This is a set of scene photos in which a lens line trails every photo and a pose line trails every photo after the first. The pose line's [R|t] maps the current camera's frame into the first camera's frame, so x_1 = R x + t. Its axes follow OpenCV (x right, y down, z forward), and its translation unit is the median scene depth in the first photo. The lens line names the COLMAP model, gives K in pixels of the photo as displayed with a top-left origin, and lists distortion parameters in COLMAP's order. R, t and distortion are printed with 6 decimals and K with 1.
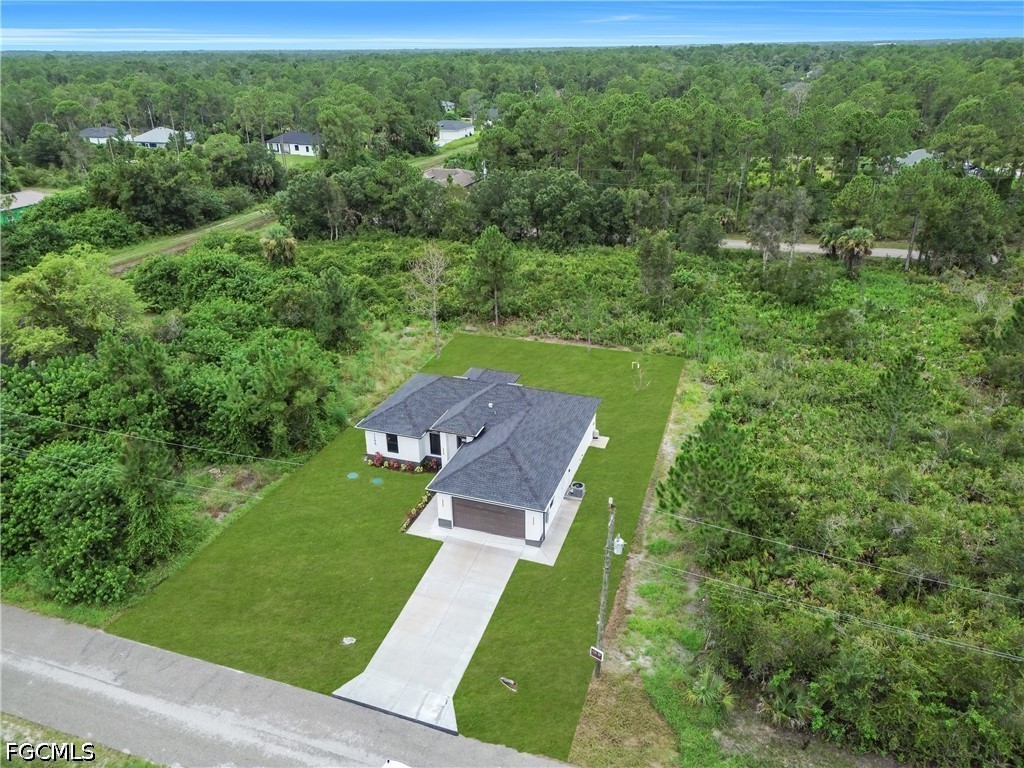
lens RADIAL K [[720.6, 0, 508.5], [0, 720.6, 382.1], [0, 0, 1]] dist [0.047628, -0.034493]
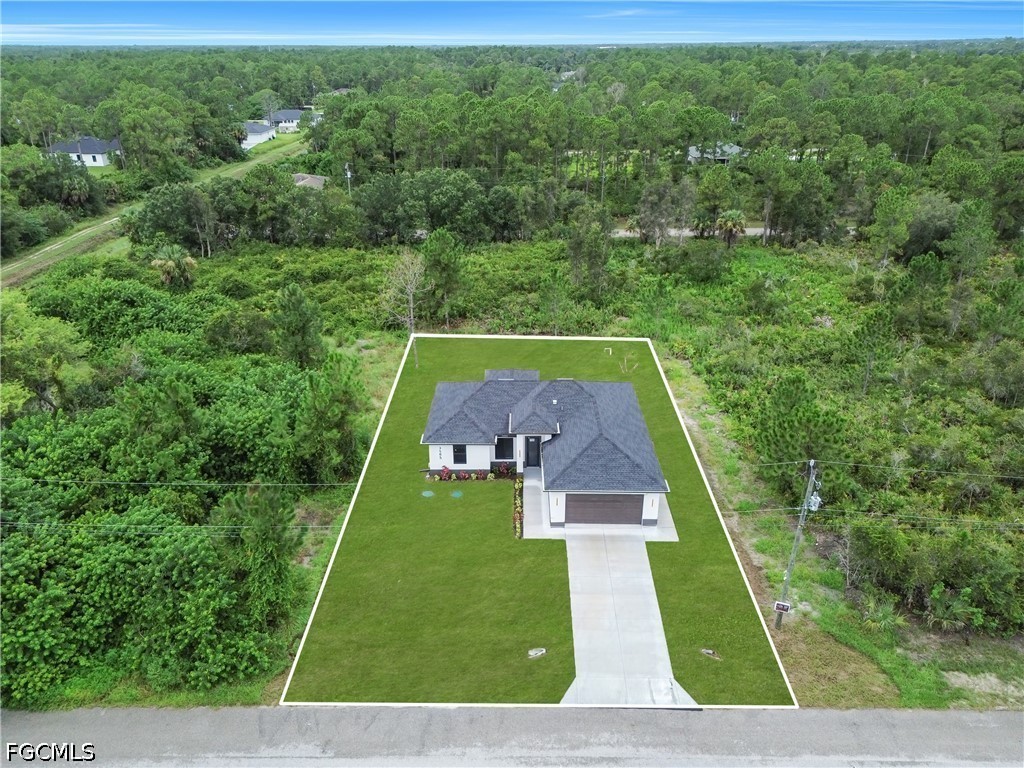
lens RADIAL K [[720.6, 0, 507.9], [0, 720.6, 383.8], [0, 0, 1]] dist [0.047628, -0.034493]
pose [[0.948910, -0.126949, 0.288882, -0.248864], [0.126332, 0.991769, 0.020862, -0.014920], [-0.289153, 0.016699, 0.957137, 0.032108]]
